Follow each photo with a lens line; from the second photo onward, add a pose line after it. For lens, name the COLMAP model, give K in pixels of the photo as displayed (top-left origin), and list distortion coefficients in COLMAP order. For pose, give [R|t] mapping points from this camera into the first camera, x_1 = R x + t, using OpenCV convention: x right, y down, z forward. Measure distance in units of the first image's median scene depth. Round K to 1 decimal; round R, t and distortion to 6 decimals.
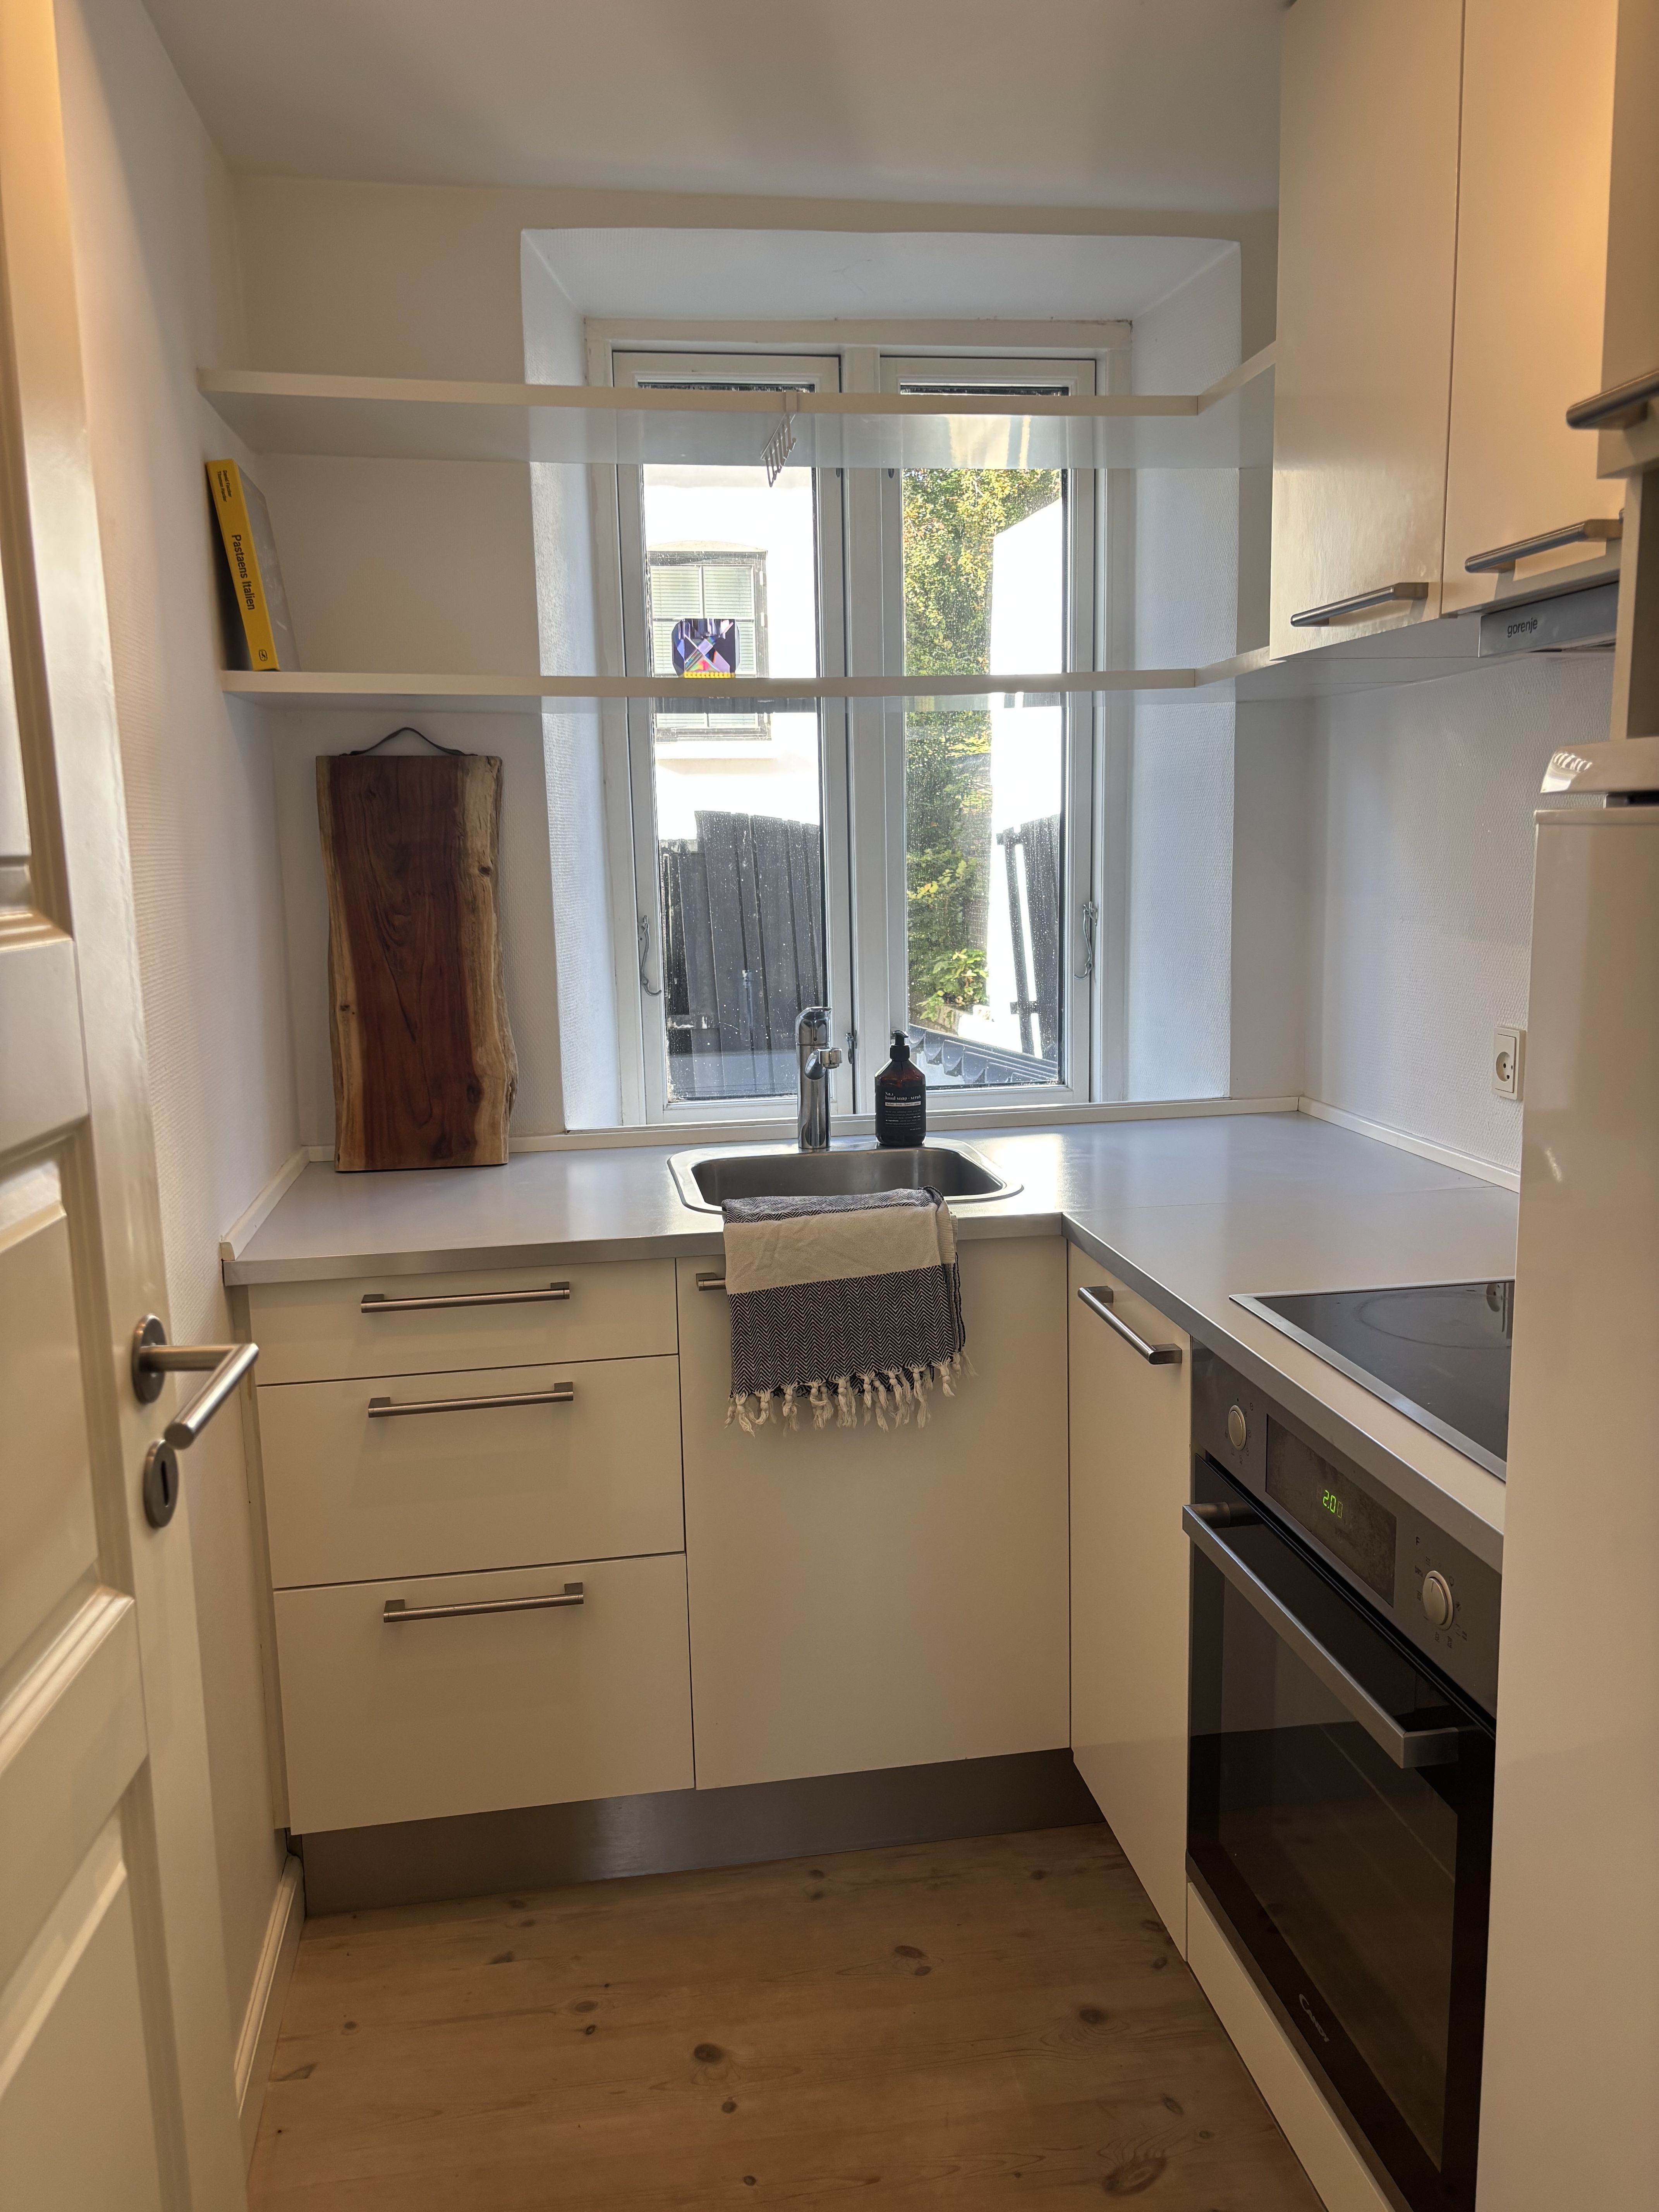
lens RADIAL K [[1683.7, 0, 821.3], [0, 1683.7, 1118.9], [0, 0, 1]] dist [0.044461, -0.001622]
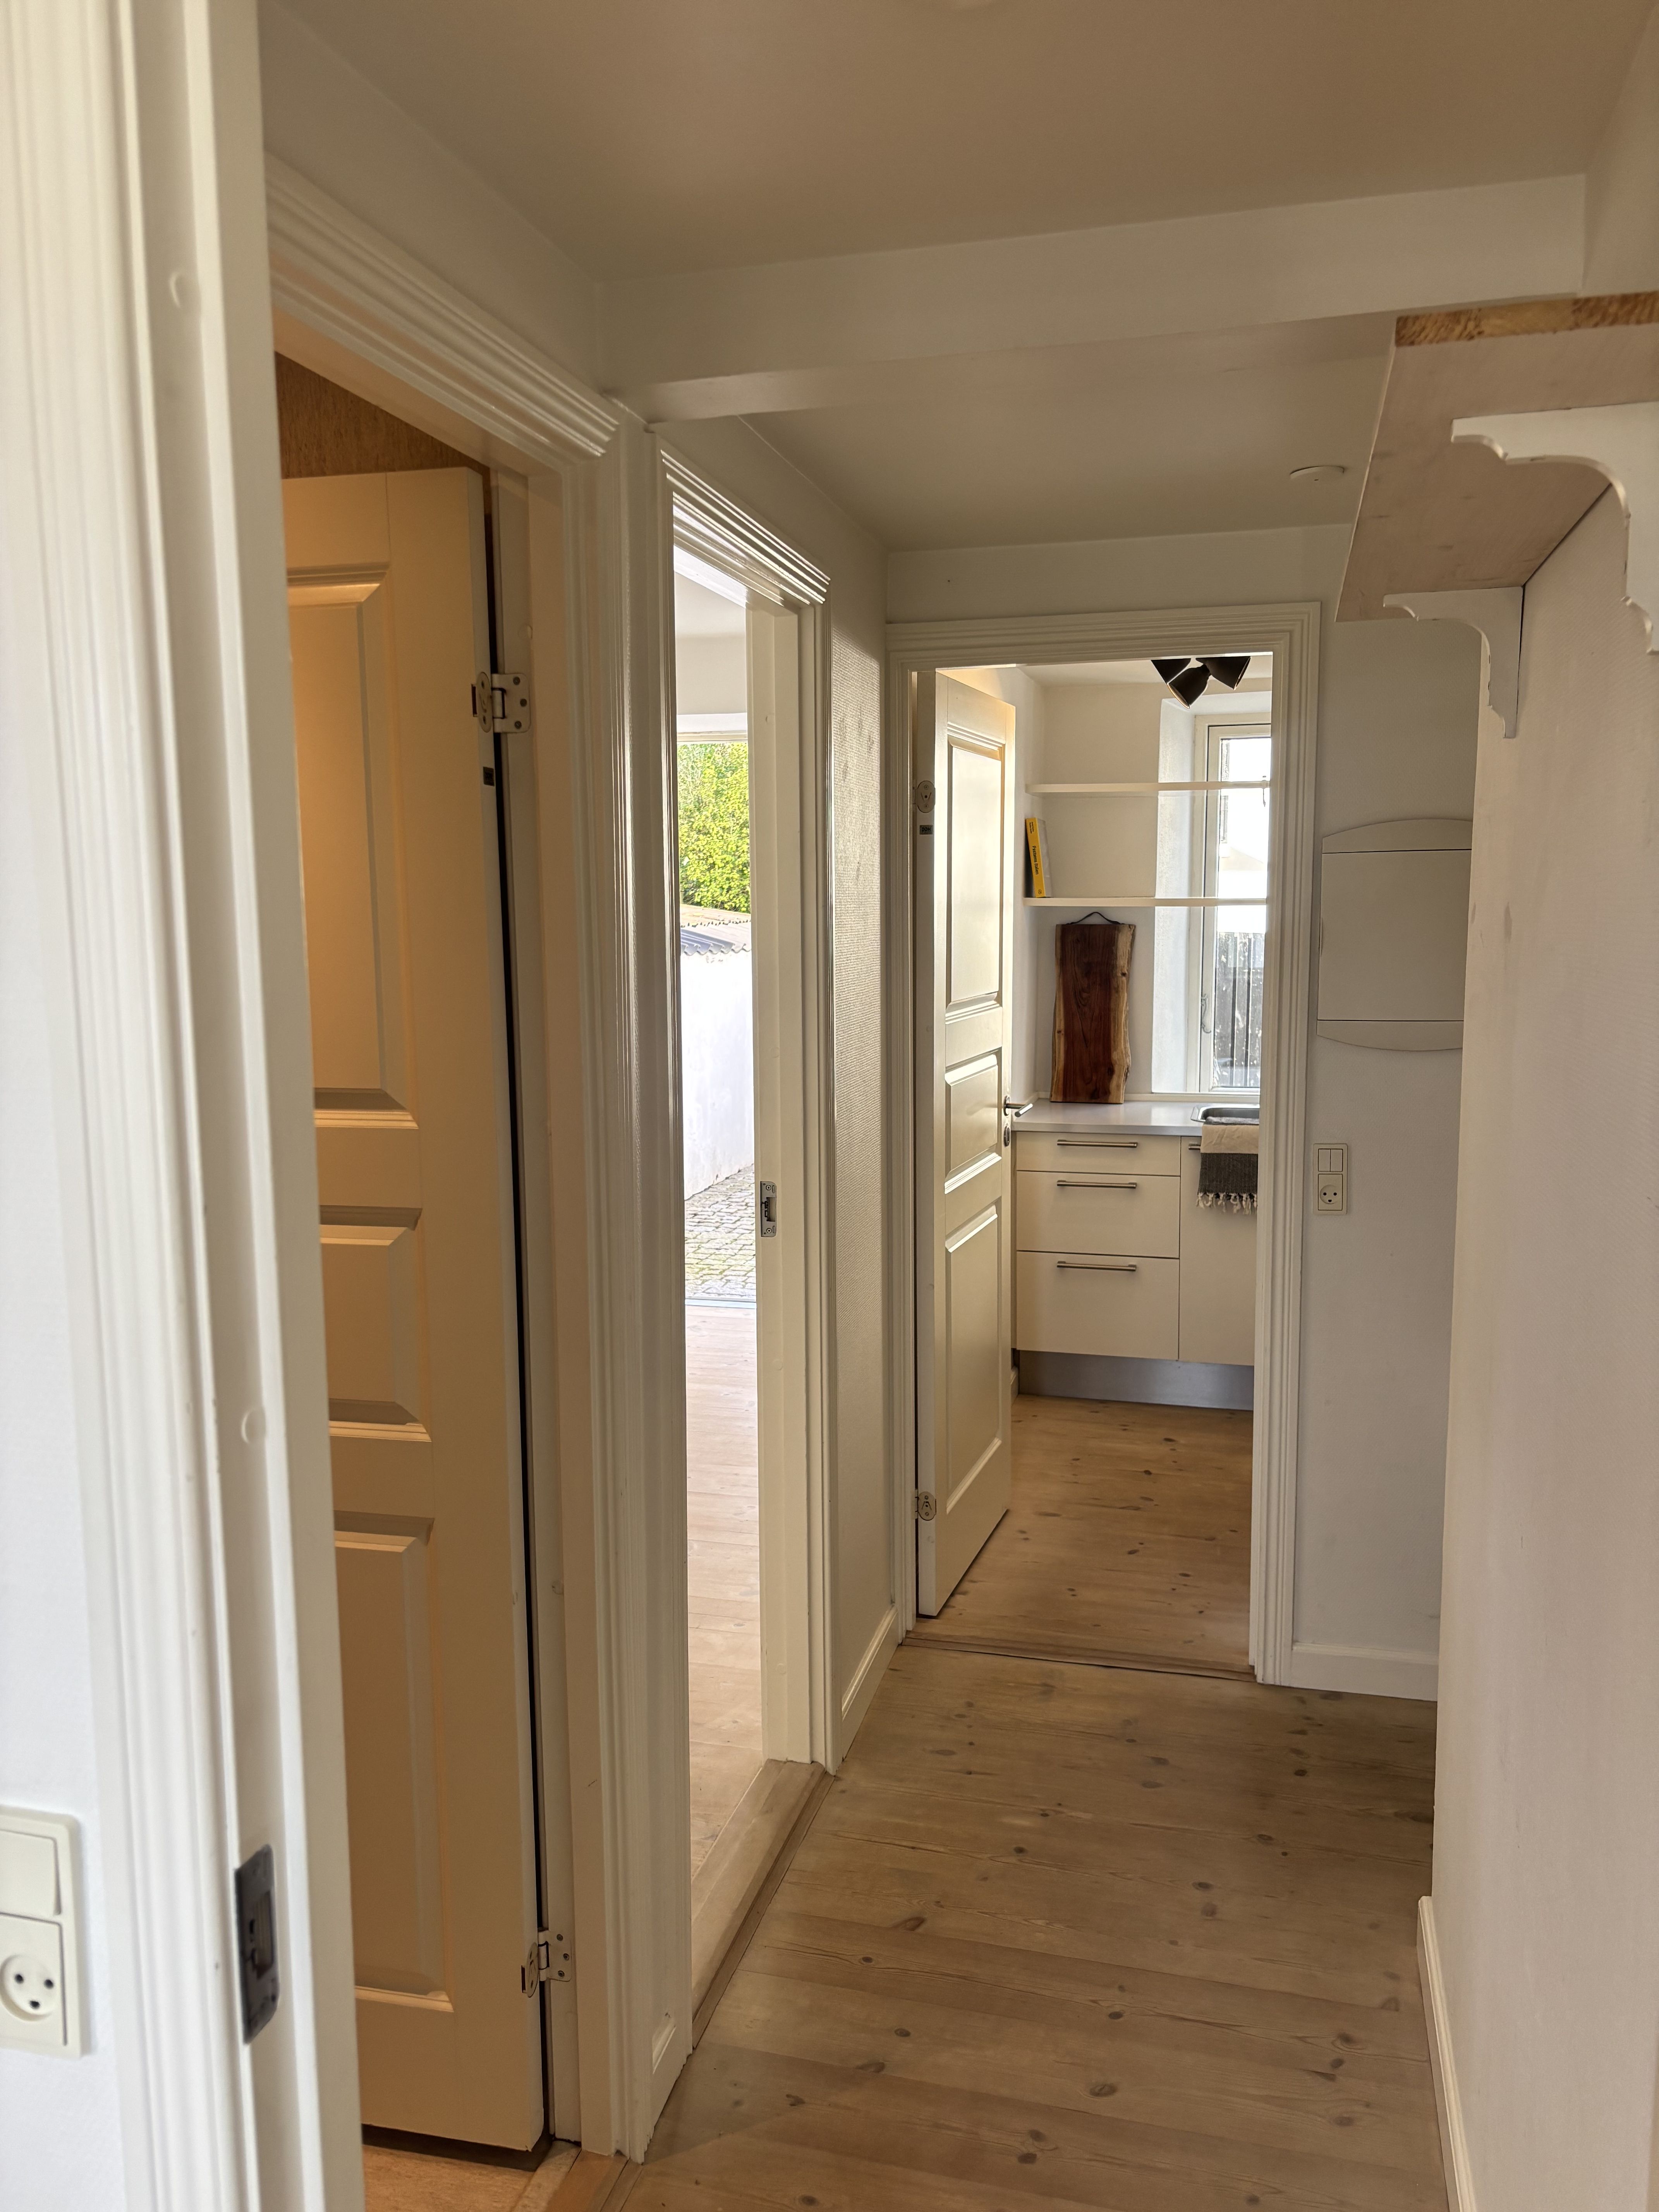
lens RADIAL K [[1683.7, 0, 822.2], [0, 1683.7, 1106.1], [0, 0, 1]] dist [0.044461, -0.001622]
pose [[0.917387, 0.065721, -0.392533, 0.350055], [-0.078085, 0.996825, -0.015597, 0.101694], [0.390262, 0.044960, 0.919606, -1.307595]]
